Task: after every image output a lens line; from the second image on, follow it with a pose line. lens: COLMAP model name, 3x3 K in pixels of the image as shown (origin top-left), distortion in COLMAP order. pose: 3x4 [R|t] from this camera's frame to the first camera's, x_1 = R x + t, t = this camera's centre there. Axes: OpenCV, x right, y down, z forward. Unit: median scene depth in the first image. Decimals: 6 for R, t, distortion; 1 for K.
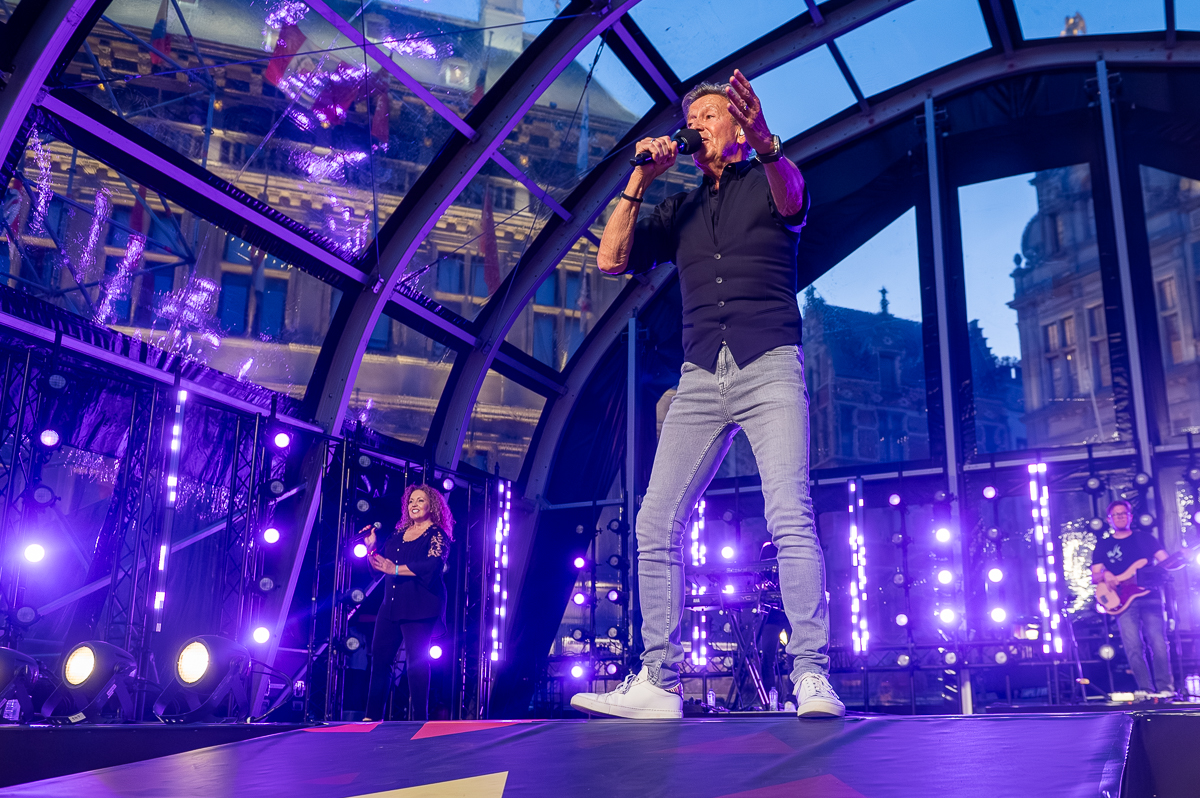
lens RADIAL K [[1163.3, 0, 667.5], [0, 1163.3, 456.0], [0, 0, 1]] dist [-0.012971, -0.014600]
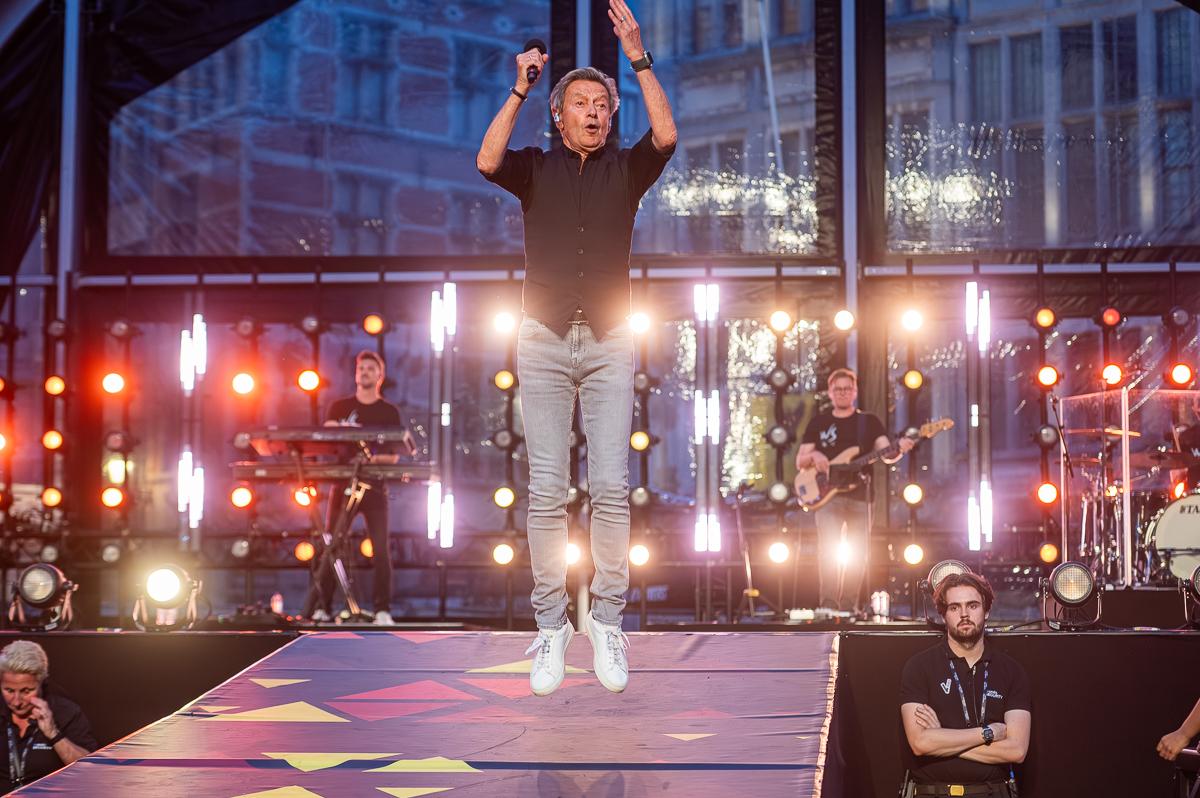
lens RADIAL K [[3156.1, 0, 600.0], [0, 3156.1, 399.0], [0, 0, 1]] dist [0.004581, 0.142996]
pose [[0.947642, 0.036452, 0.317246, -0.315903], [-0.082432, 0.987717, 0.132742, -0.157750], [-0.308510, -0.151943, 0.939007, -0.715078]]
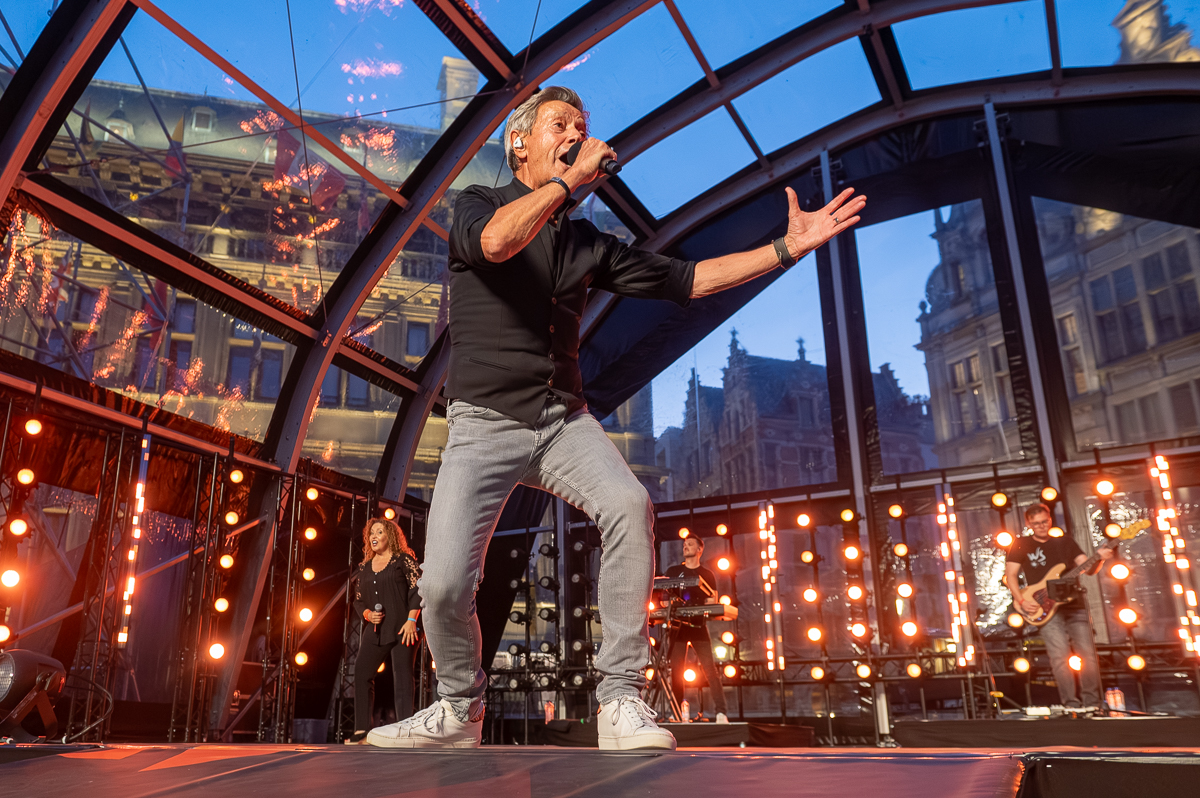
lens RADIAL K [[981.6, 0, 499.8], [0, 981.6, 444.6], [0, 0, 1]] dist [-0.002986, -0.011509]
pose [[0.991810, -0.029305, -0.124313, 0.031665], [0.022547, 0.998208, -0.055422, 0.011320], [0.125715, 0.052165, 0.990694, 0.069290]]
